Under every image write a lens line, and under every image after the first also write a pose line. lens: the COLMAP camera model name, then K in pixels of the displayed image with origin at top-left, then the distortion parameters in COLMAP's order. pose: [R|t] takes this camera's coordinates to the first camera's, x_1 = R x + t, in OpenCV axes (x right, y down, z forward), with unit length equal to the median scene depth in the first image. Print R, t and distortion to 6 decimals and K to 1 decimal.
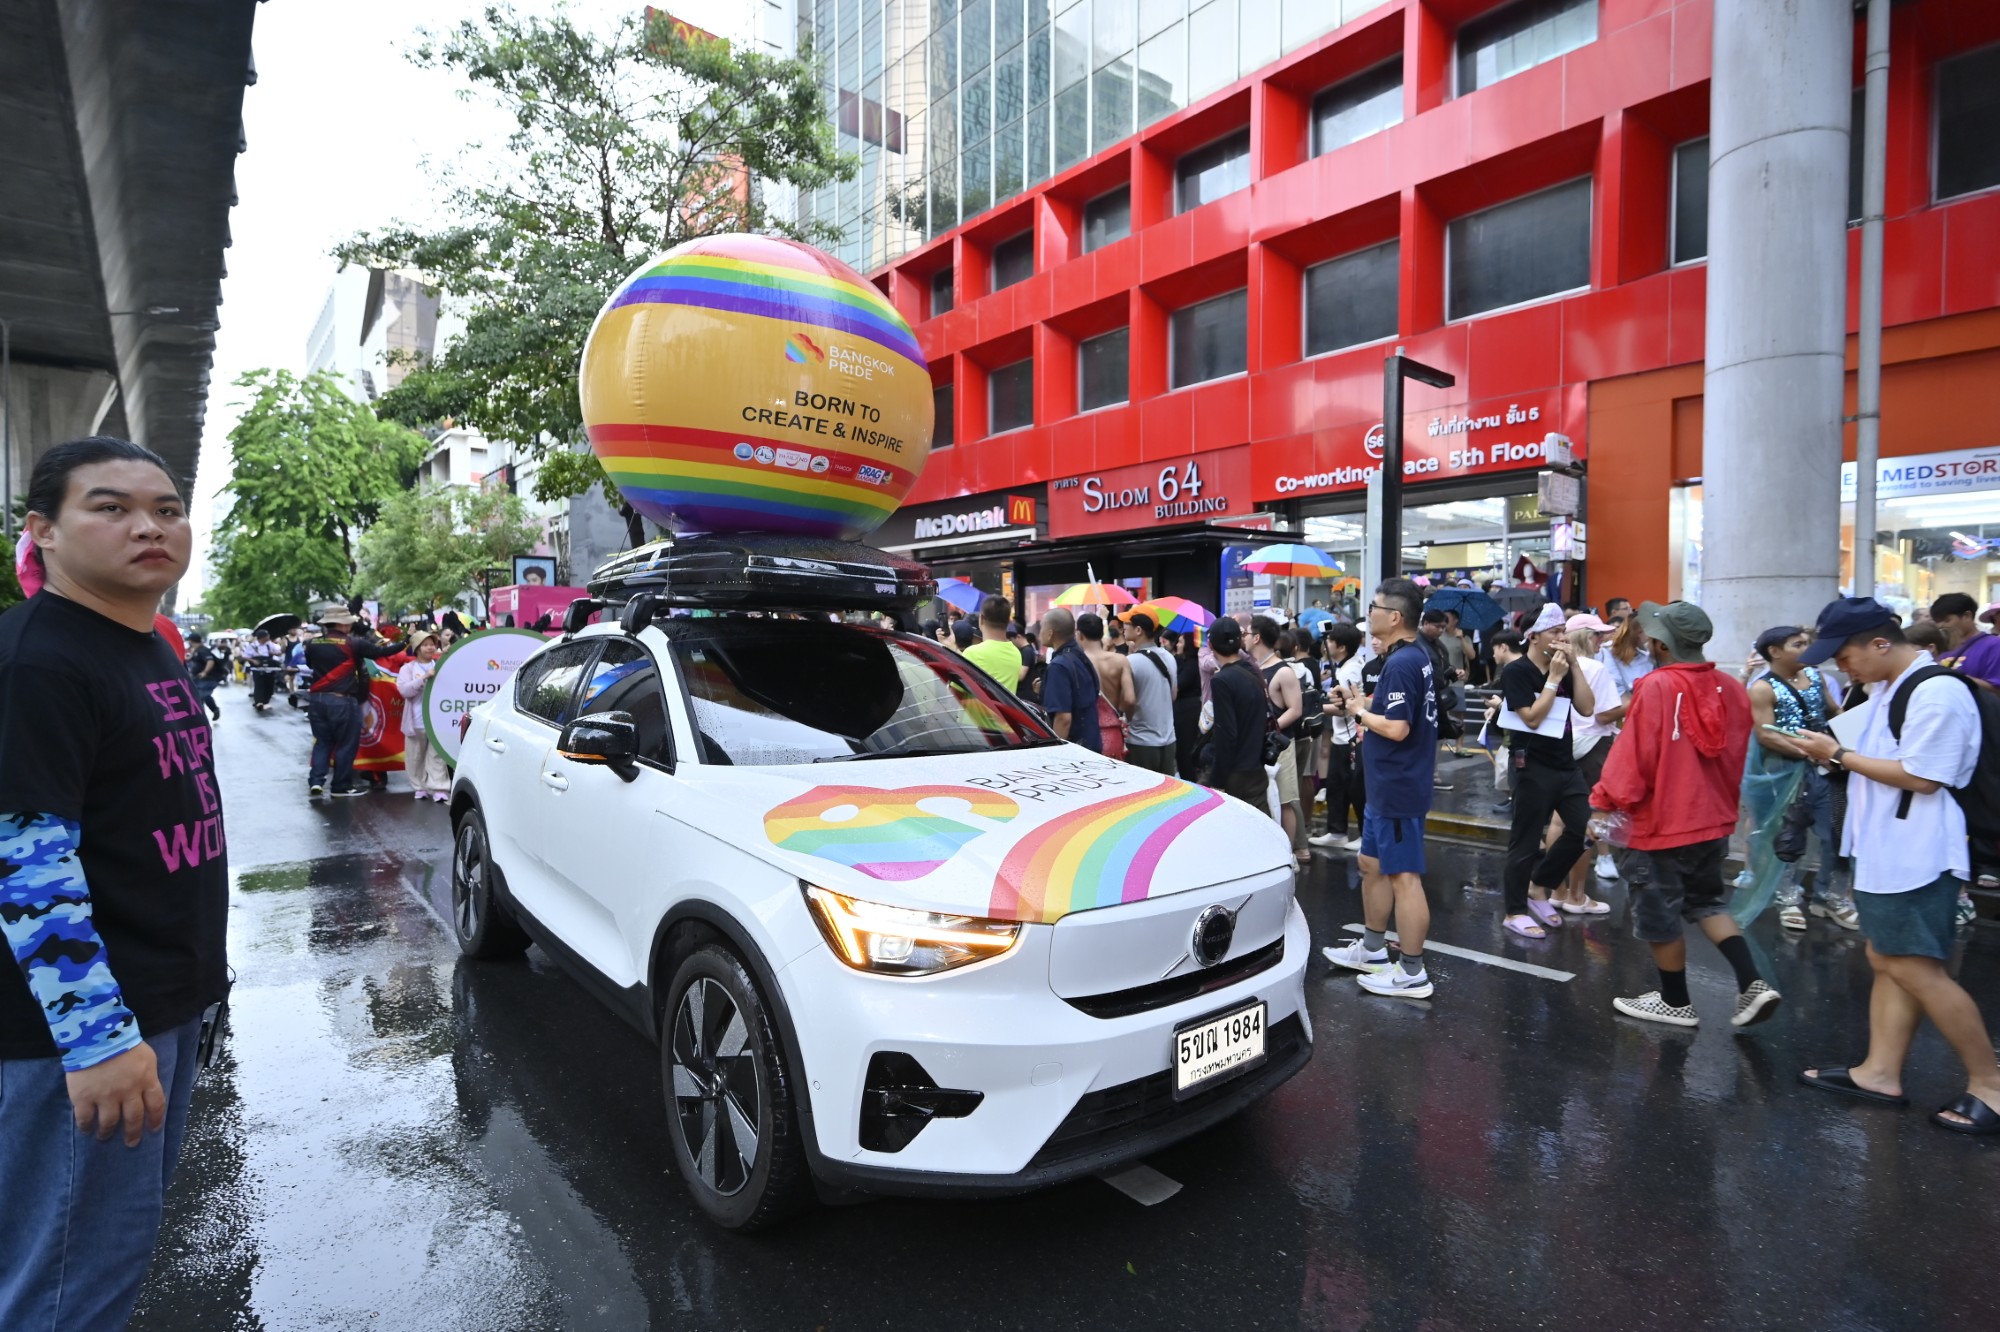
lens RADIAL K [[983.2, 0, 1000.0], [0, 983.2, 666.0], [0, 0, 1]] dist [0.000376, 0.000048]
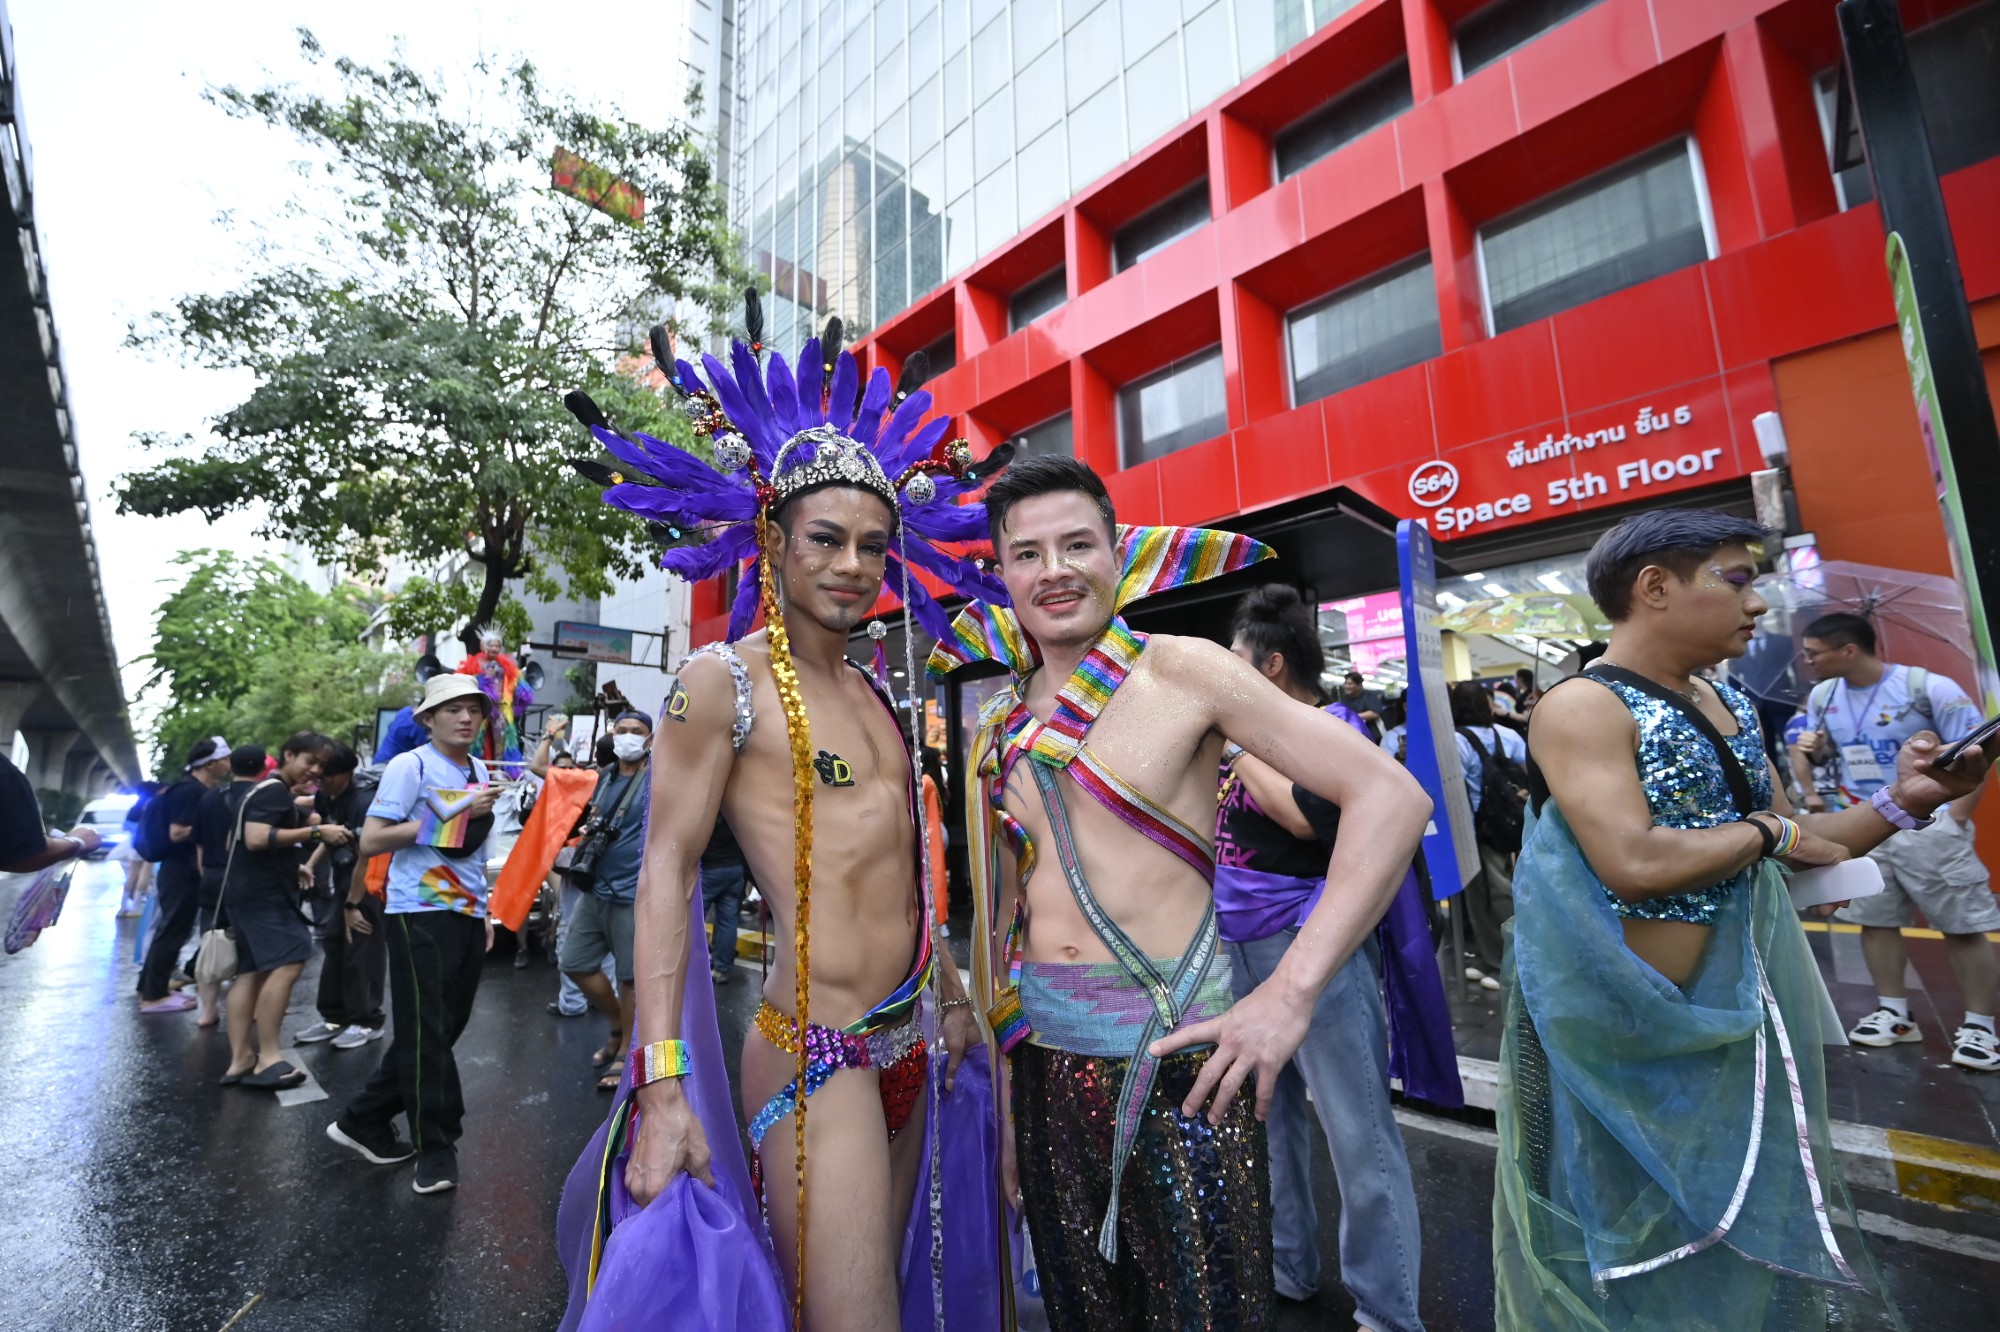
lens RADIAL K [[830.9, 0, 1000.0], [0, 830.9, 666.0], [0, 0, 1]] dist [-0.002136, -0.000190]
pose [[0.995364, -0.013627, 0.095212, -0.000752], [0.030764, 0.983016, -0.180921, 0.004121], [-0.091130, 0.183011, 0.978878, 0.166184]]
